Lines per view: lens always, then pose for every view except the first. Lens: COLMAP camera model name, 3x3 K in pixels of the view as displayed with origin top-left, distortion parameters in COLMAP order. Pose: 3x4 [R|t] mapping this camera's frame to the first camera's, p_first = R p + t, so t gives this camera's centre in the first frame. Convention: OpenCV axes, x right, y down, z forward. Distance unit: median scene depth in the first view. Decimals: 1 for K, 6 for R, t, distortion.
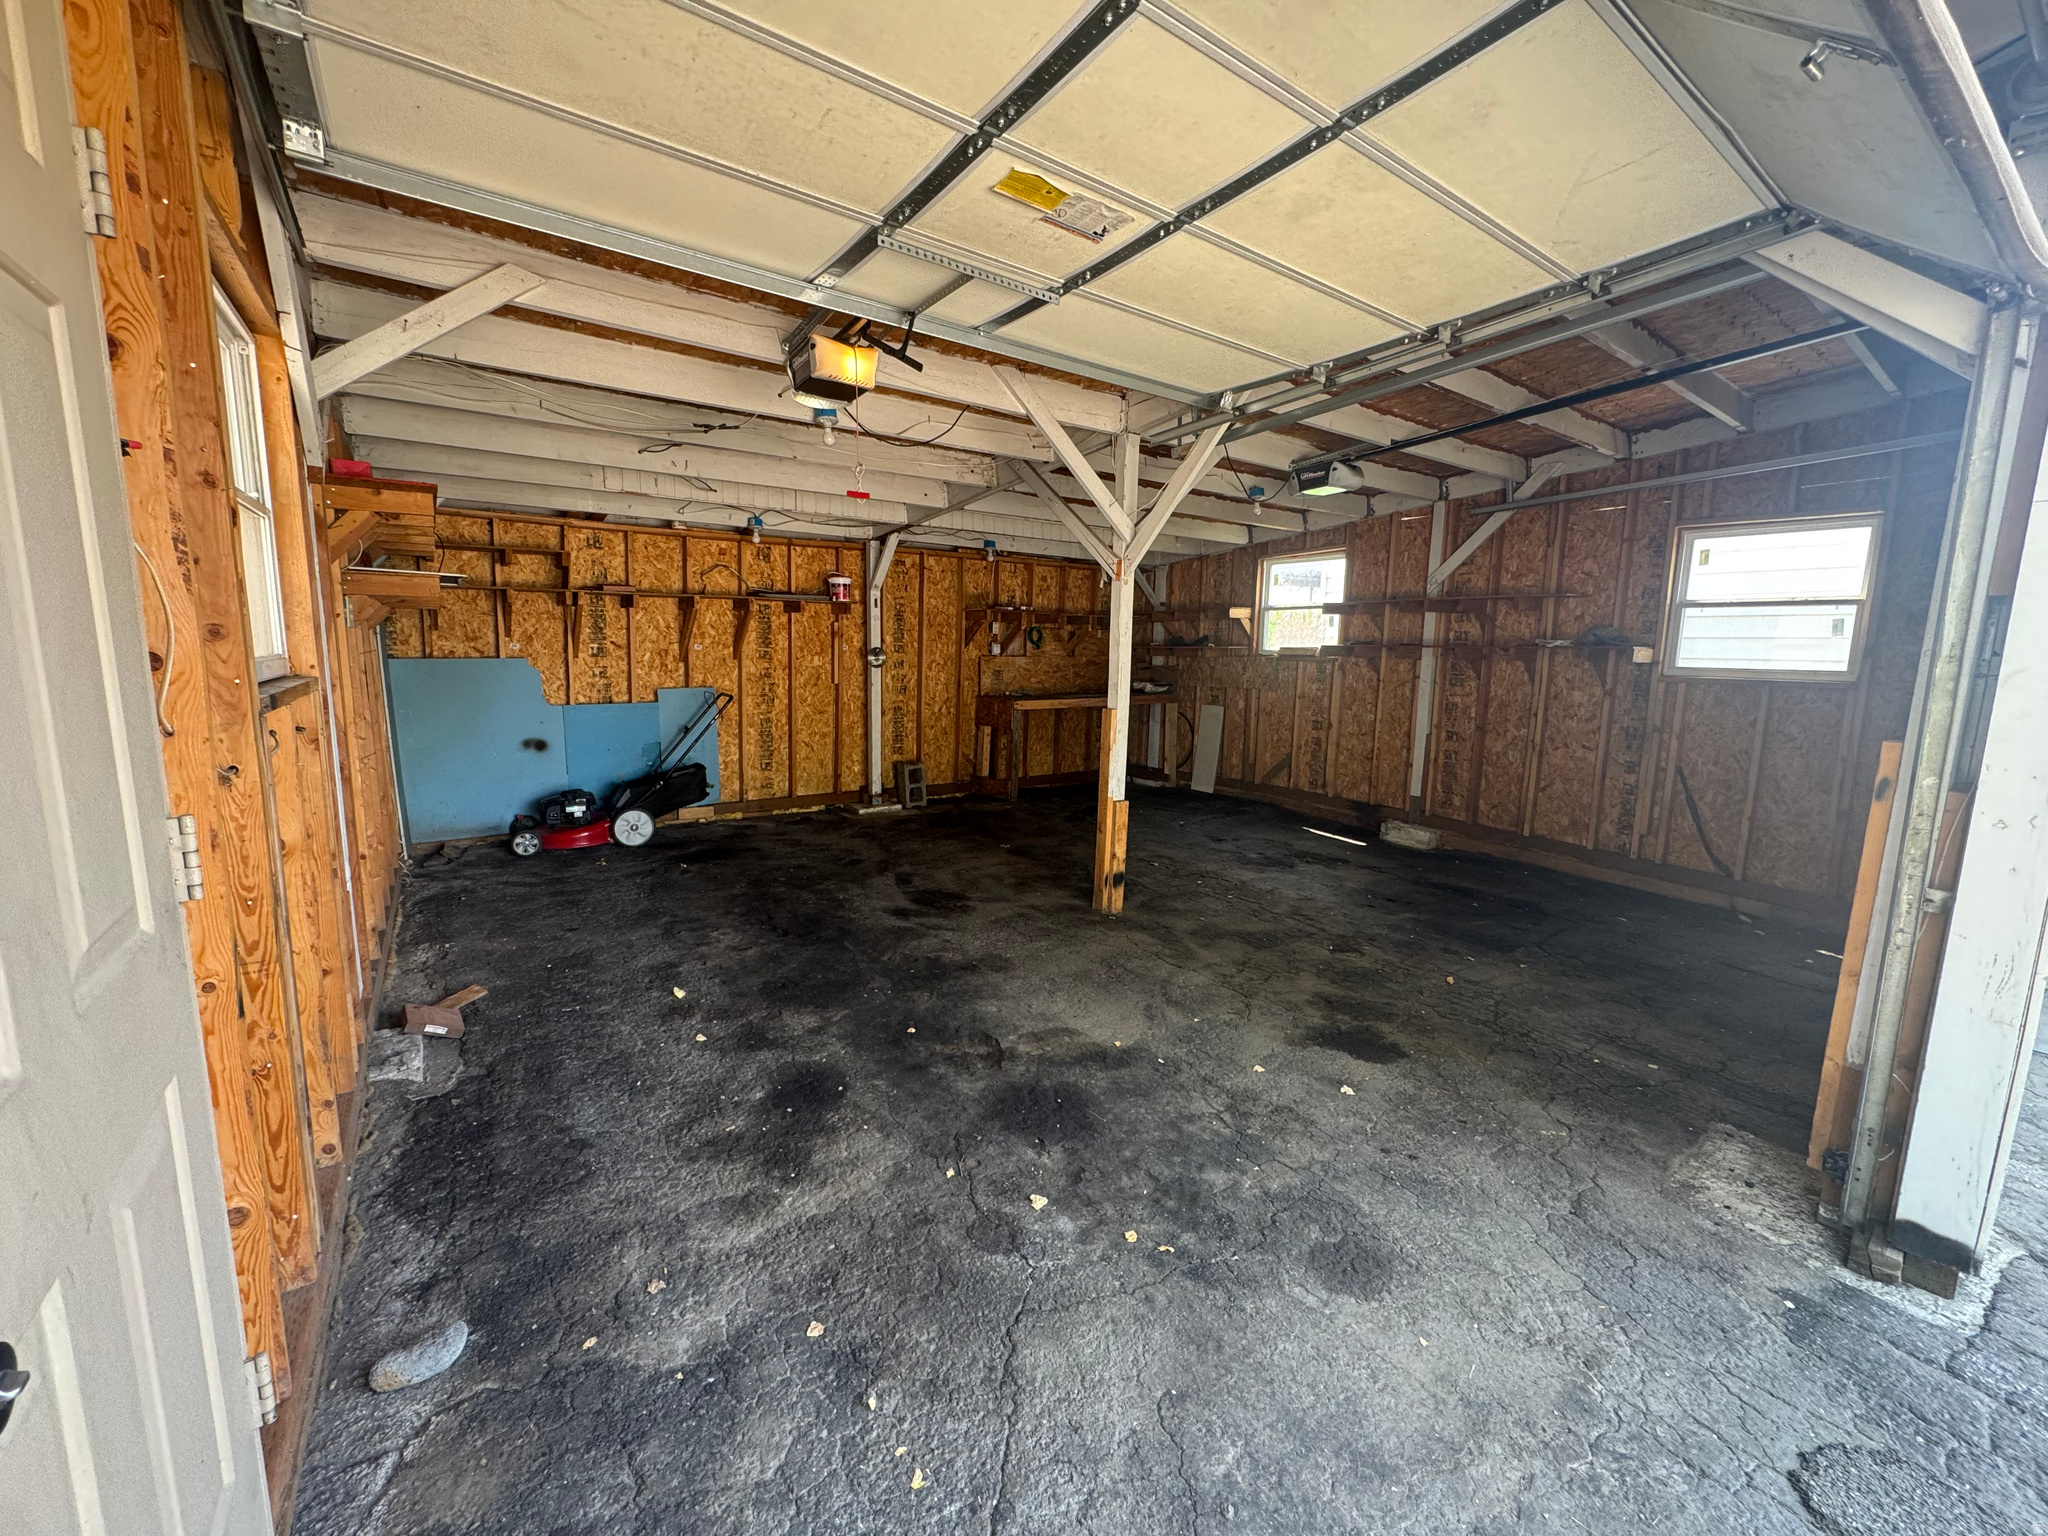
lens RADIAL K [[817.7, 0, 1023.8], [0, 817.7, 764.1], [0, 0, 1]] dist [-0.003960, 0.000777]
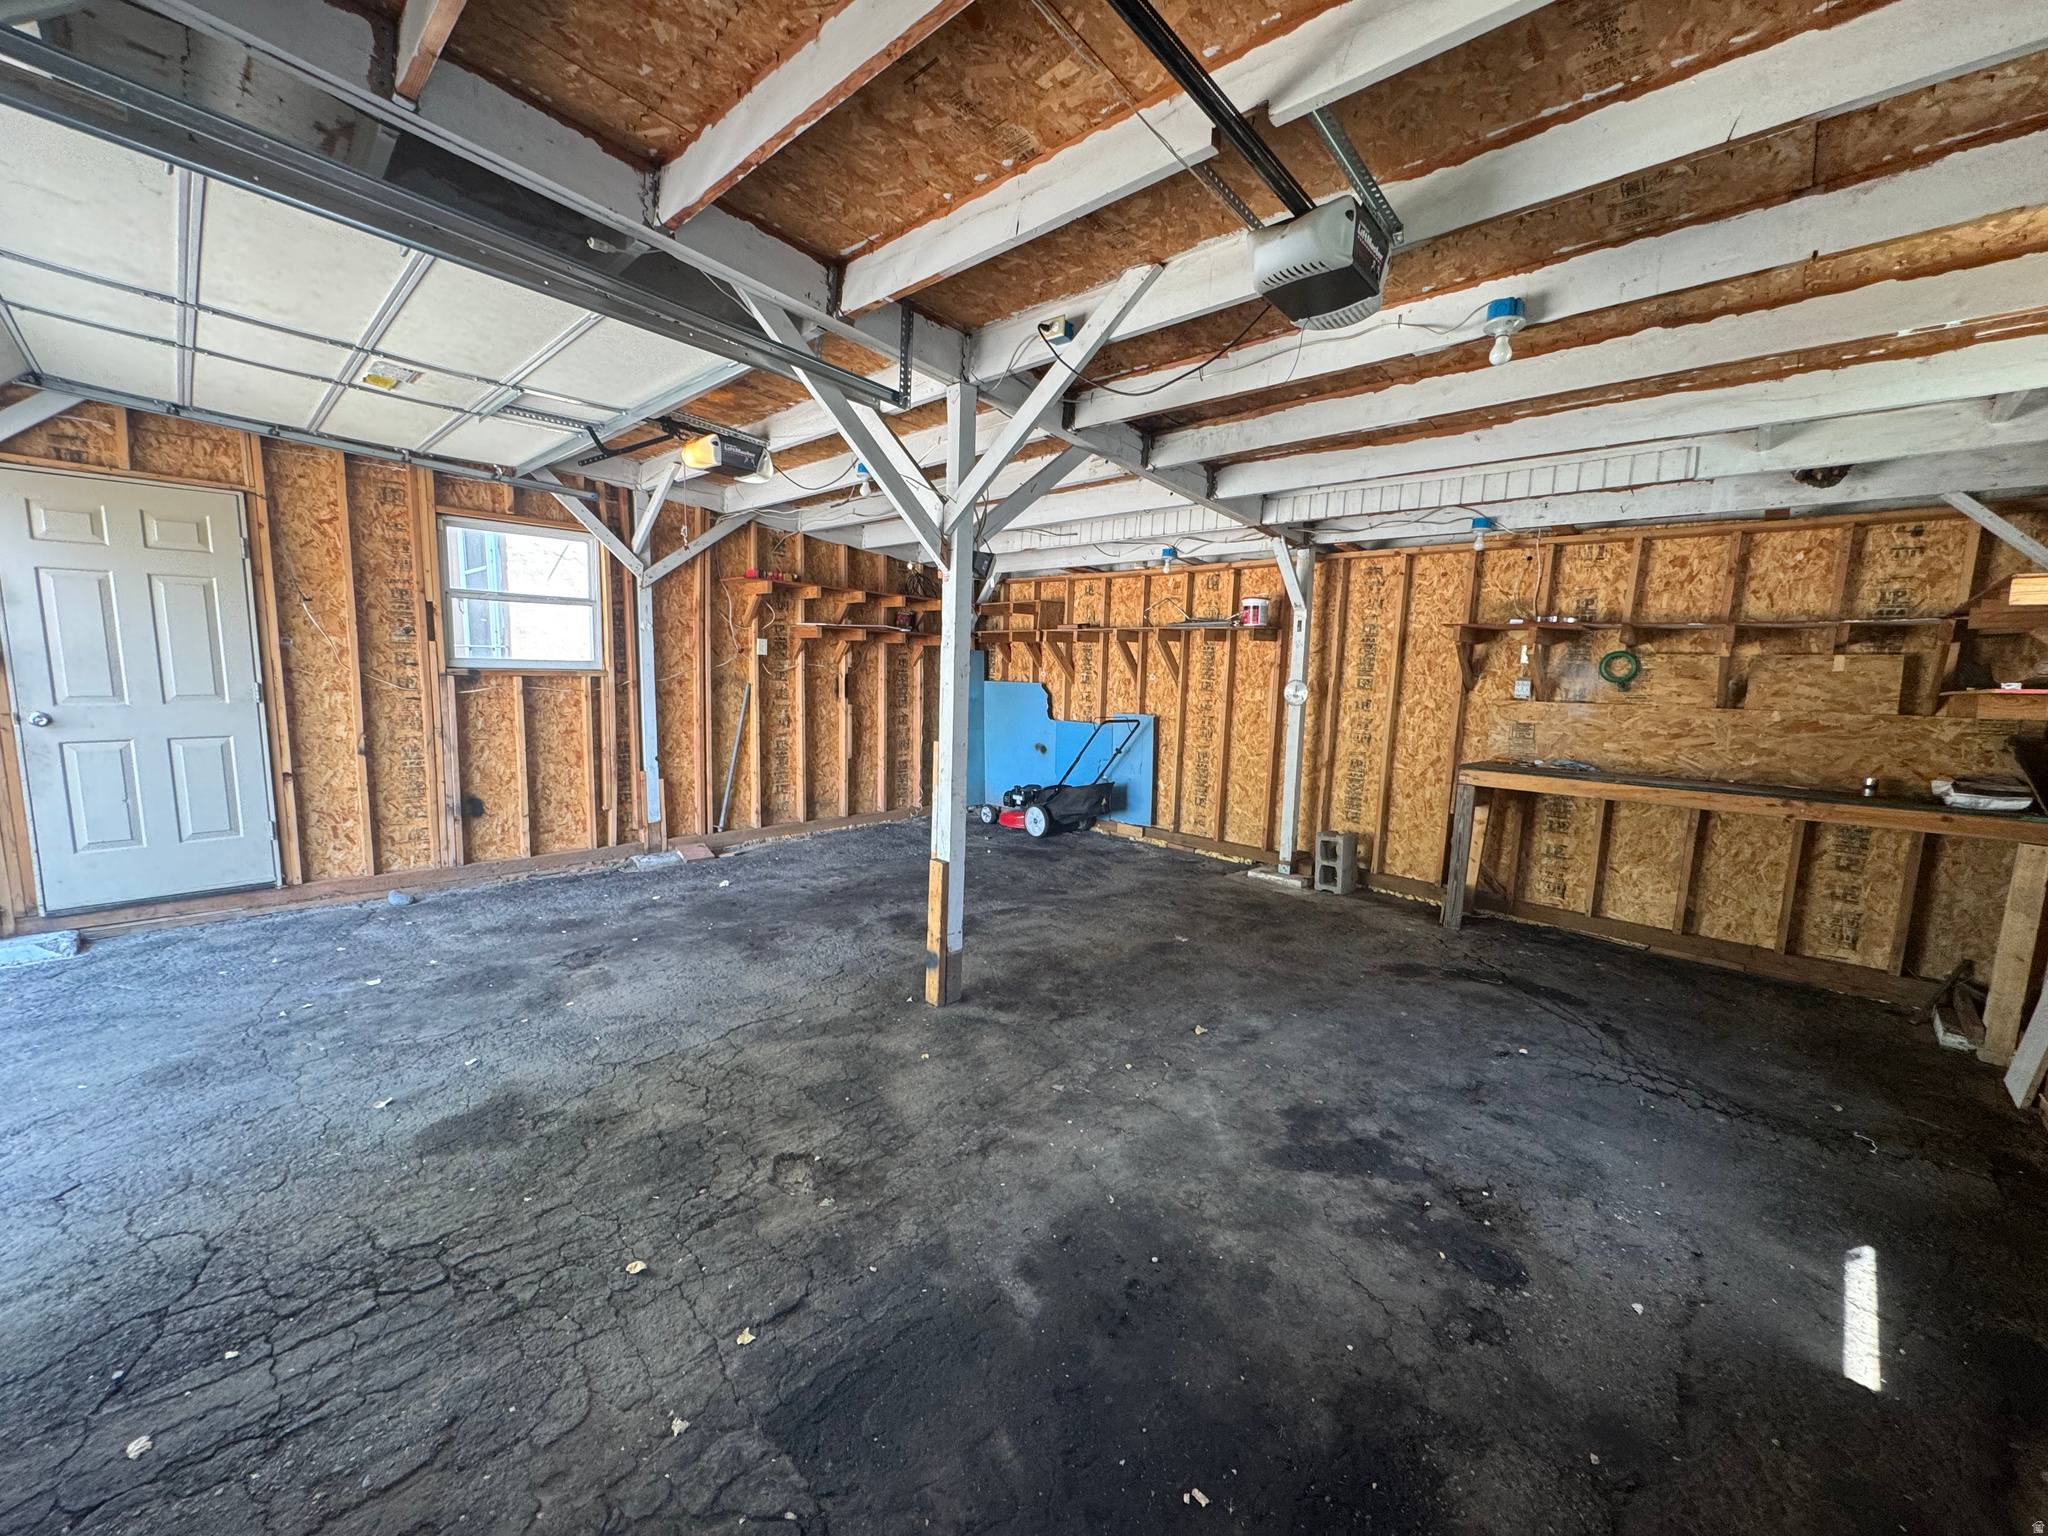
lens RADIAL K [[817.7, 0, 1022.3], [0, 817.7, 764.6], [0, 0, 1]] dist [-0.003960, 0.000777]
pose [[0.180528, 0.104602, -0.977992, 0.905922], [-0.170074, 0.982671, 0.073708, -0.118084], [0.968754, 0.153025, 0.195190, 0.939669]]
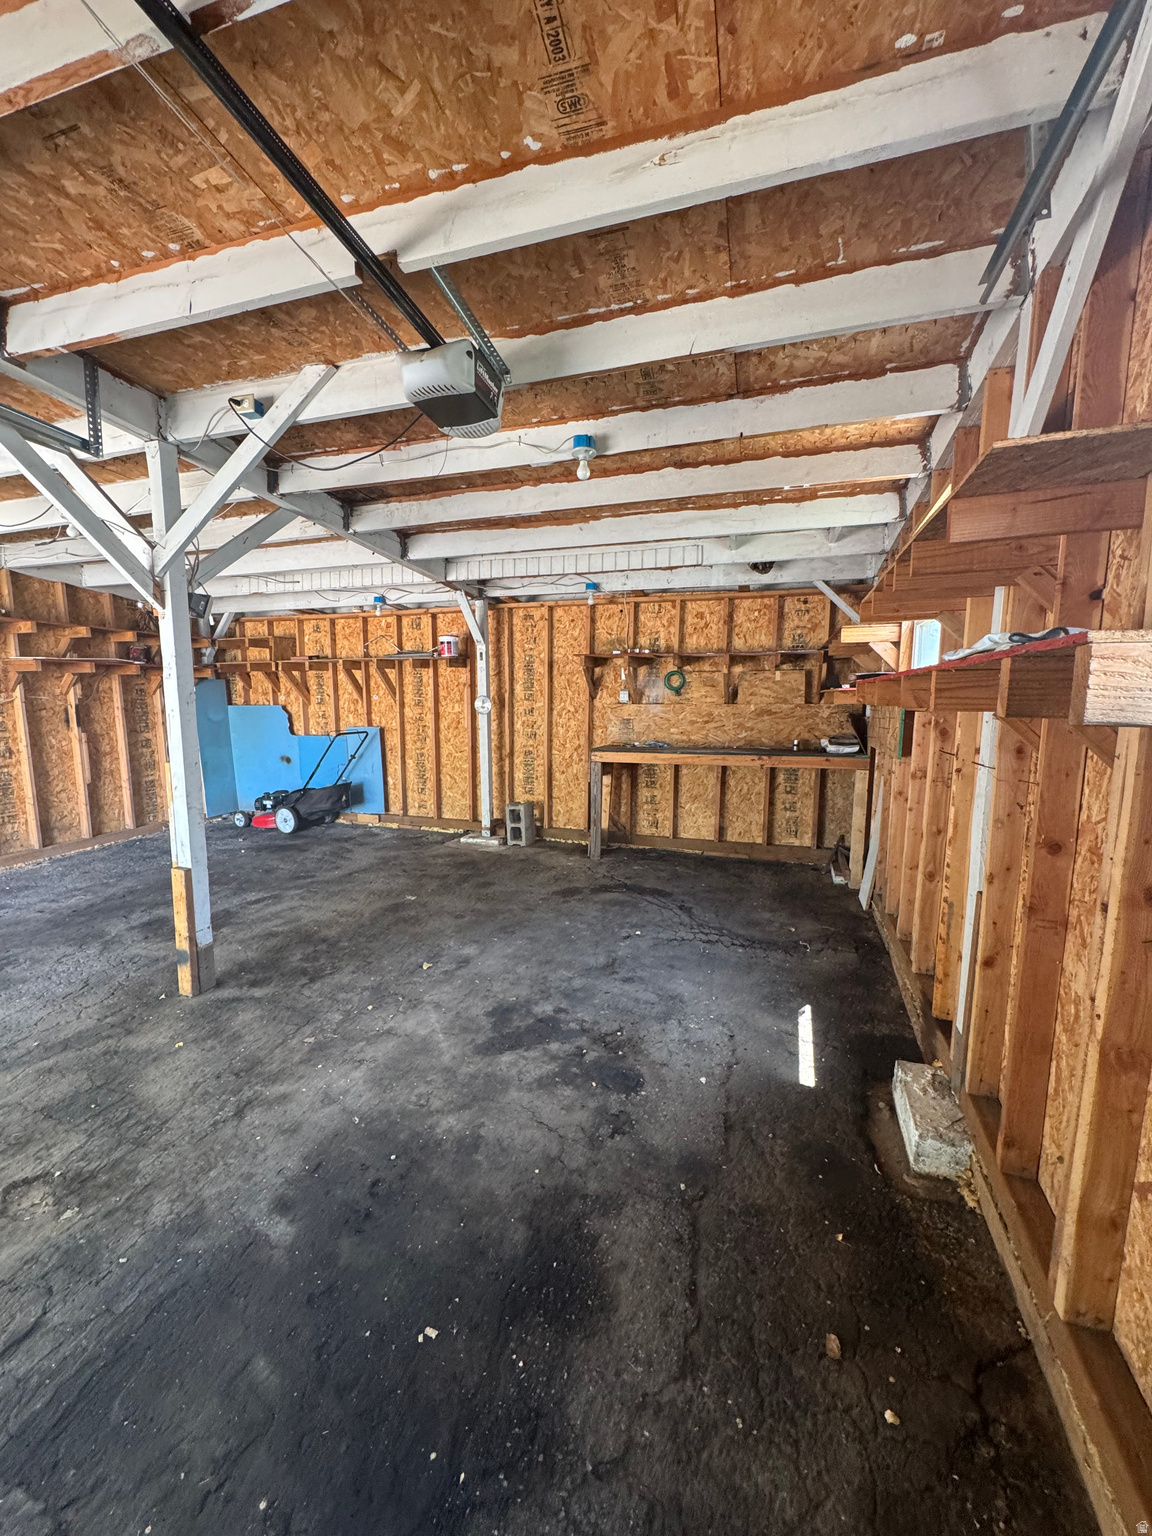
lens RADIAL K [[613.3, 0, 574.5], [0, 613.3, 765.0], [0, 0, 1]] dist [-0.003960, 0.000777]
pose [[0.592262, 0.078358, -0.801926, 0.905289], [-0.106277, 0.994162, 0.018651, -0.124299], [0.798705, 0.074180, 0.597132, 0.966715]]
